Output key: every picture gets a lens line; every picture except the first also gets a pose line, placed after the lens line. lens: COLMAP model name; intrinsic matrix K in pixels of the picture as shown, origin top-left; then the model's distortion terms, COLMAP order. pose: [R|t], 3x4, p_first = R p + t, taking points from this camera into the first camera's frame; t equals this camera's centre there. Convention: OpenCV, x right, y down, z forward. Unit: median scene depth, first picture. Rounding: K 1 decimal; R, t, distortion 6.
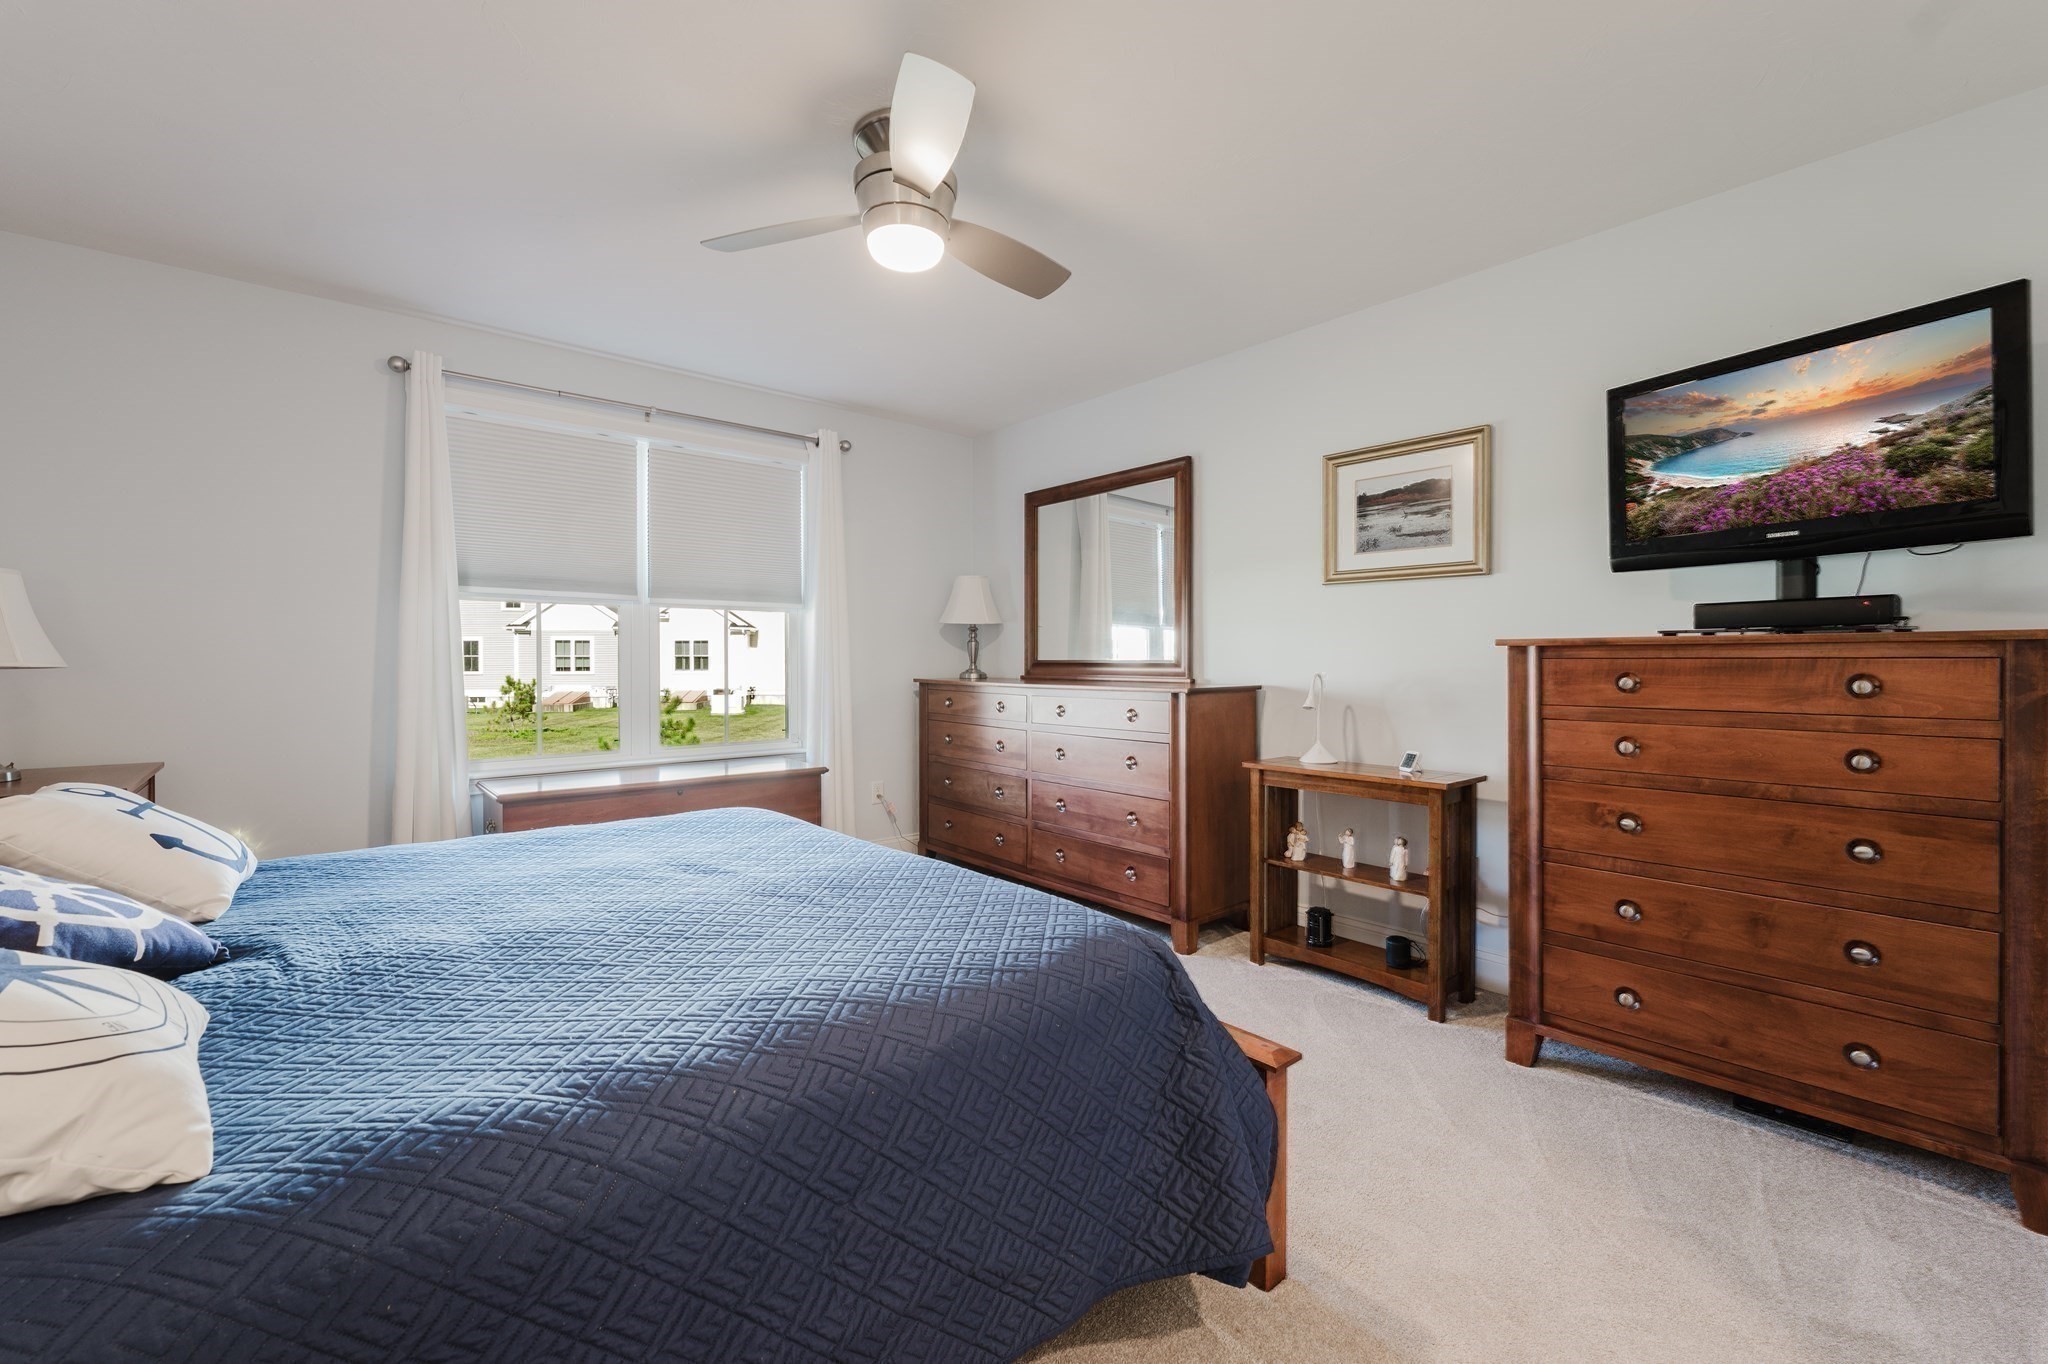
lens RADIAL K [[839.4, 0, 1023.5], [0, 839.4, 671.1], [0, 0, 1]] dist [-0.001266, 0.000098]
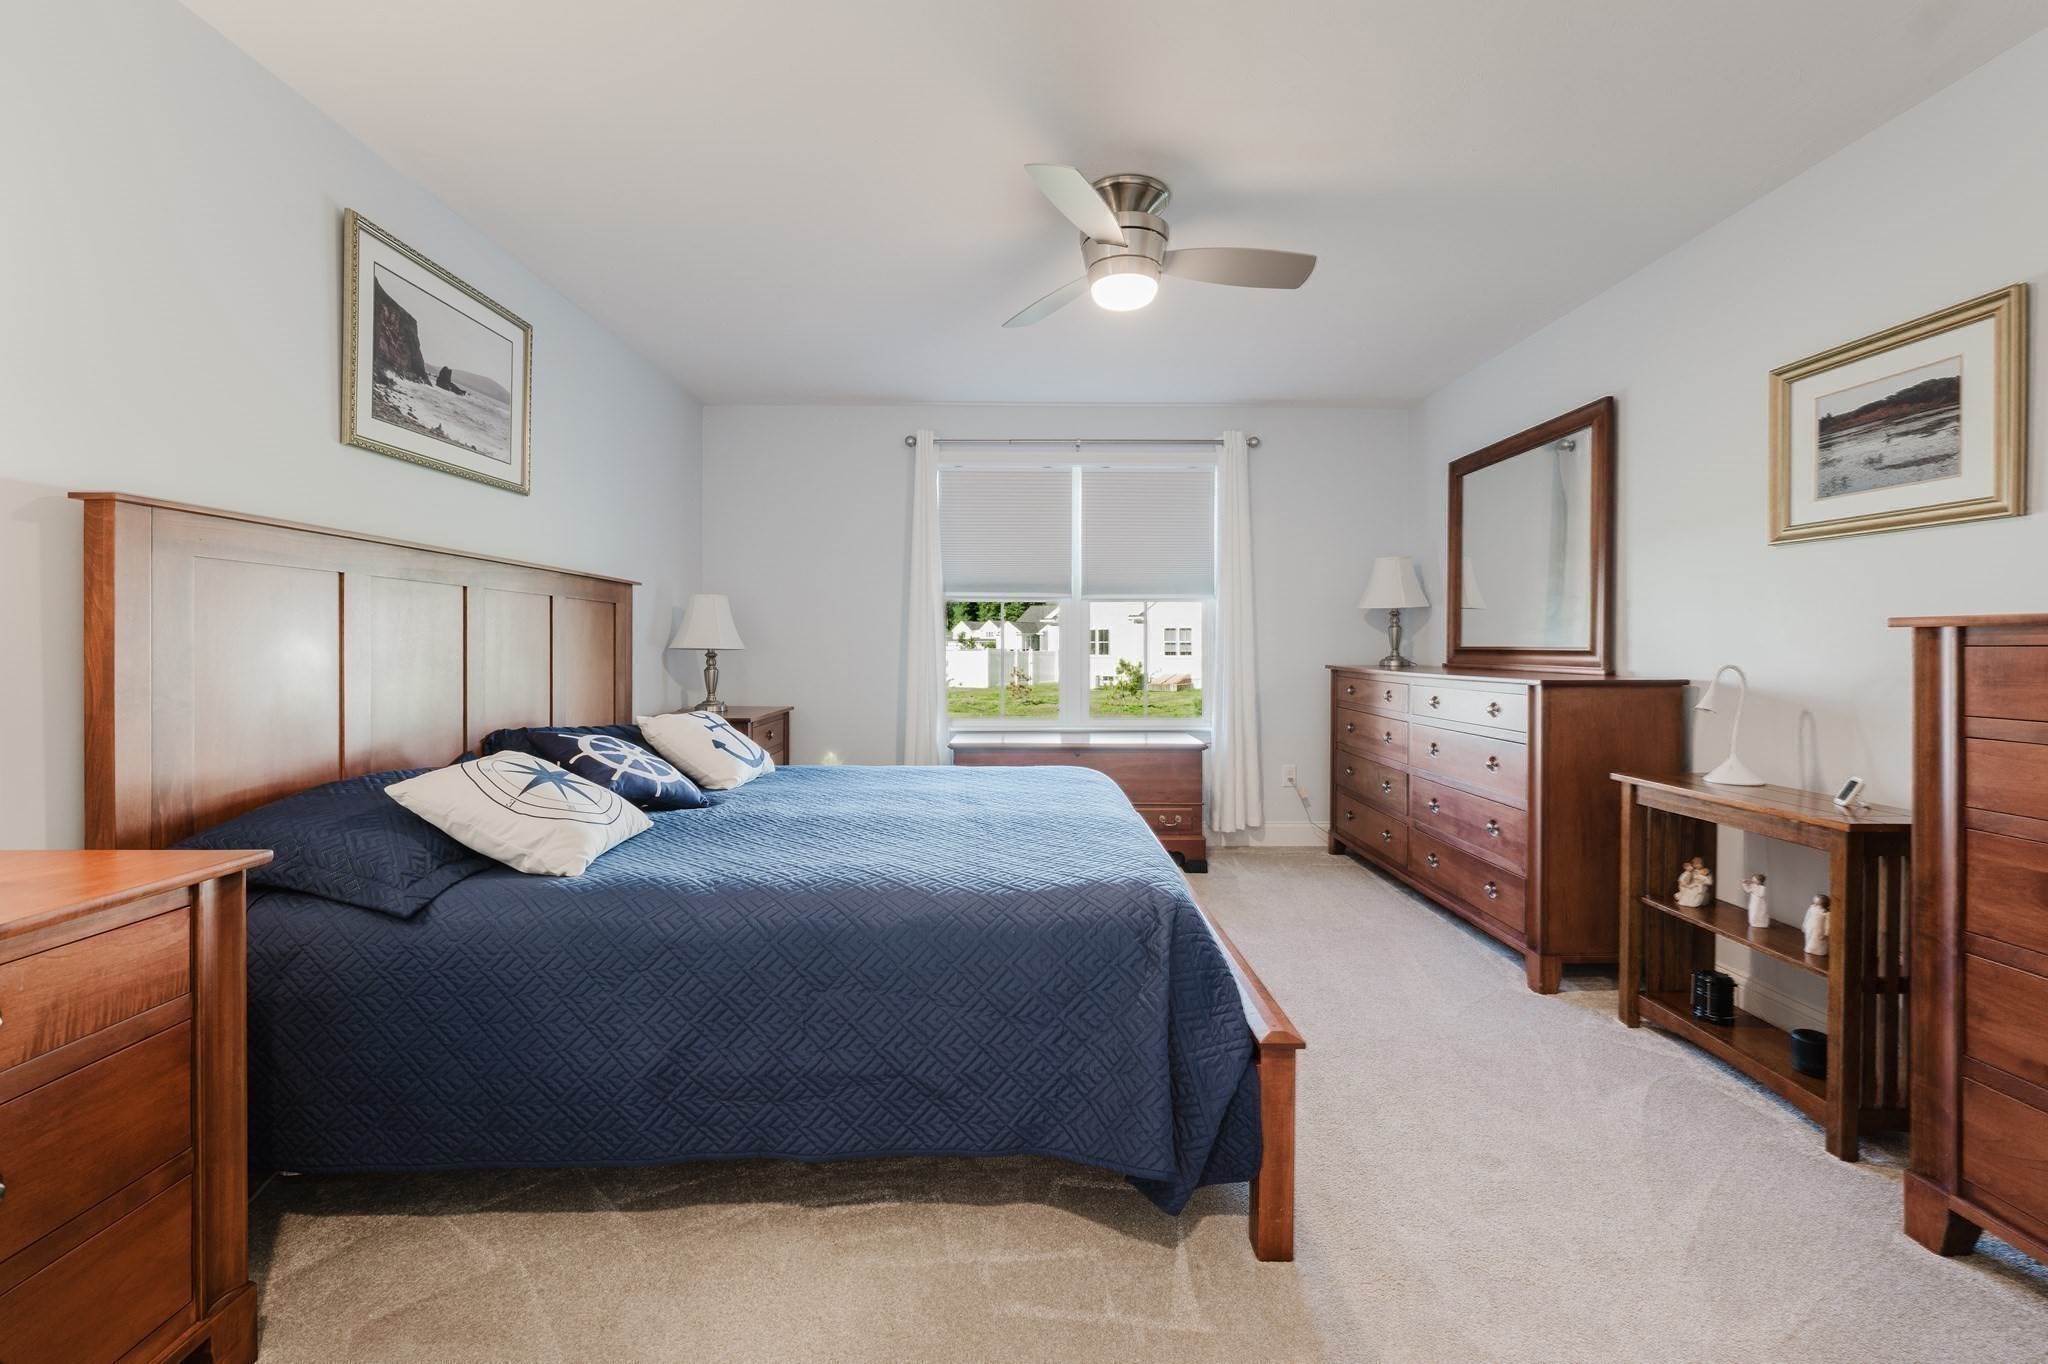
lens RADIAL K [[839.4, 0, 1021.7], [0, 839.4, 662.0], [0, 0, 1]] dist [-0.001266, 0.000098]
pose [[0.766480, 0.014121, -0.642113, 0.336240], [-0.010194, 0.999900, 0.009821, -0.000885], [0.642187, -0.000982, 0.766547, 0.011033]]
